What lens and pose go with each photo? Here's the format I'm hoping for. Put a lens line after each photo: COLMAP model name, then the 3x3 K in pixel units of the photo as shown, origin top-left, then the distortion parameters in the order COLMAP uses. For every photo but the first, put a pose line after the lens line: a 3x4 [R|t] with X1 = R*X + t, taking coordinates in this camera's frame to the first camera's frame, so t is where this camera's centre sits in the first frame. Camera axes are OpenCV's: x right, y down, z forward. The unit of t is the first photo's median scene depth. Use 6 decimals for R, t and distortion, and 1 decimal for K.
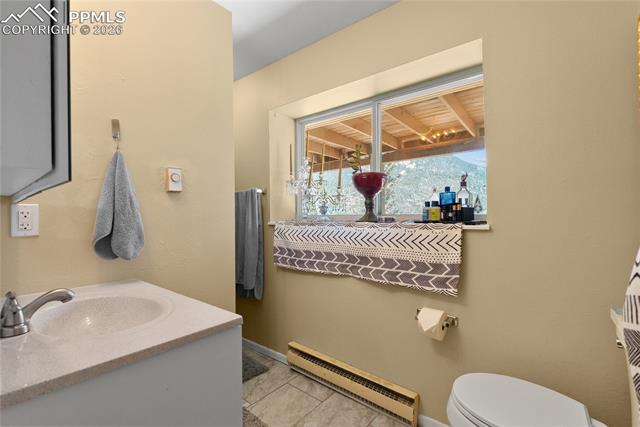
lens RADIAL K [[282.7, 0, 320.9], [0, 282.7, 214.1], [0, 0, 1]] dist [-0.002782, 0.000643]
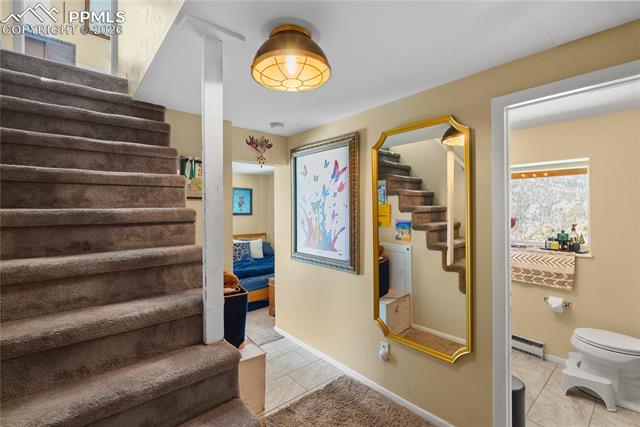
lens RADIAL K [[282.7, 0, 320.9], [0, 282.7, 214.1], [0, 0, 1]] dist [-0.002782, 0.000643]
pose [[0.986625, 0.013039, -0.162483, -0.832787], [-0.011446, 0.999877, 0.010735, -0.216586], [0.162603, -0.008732, 0.986653, -1.087089]]
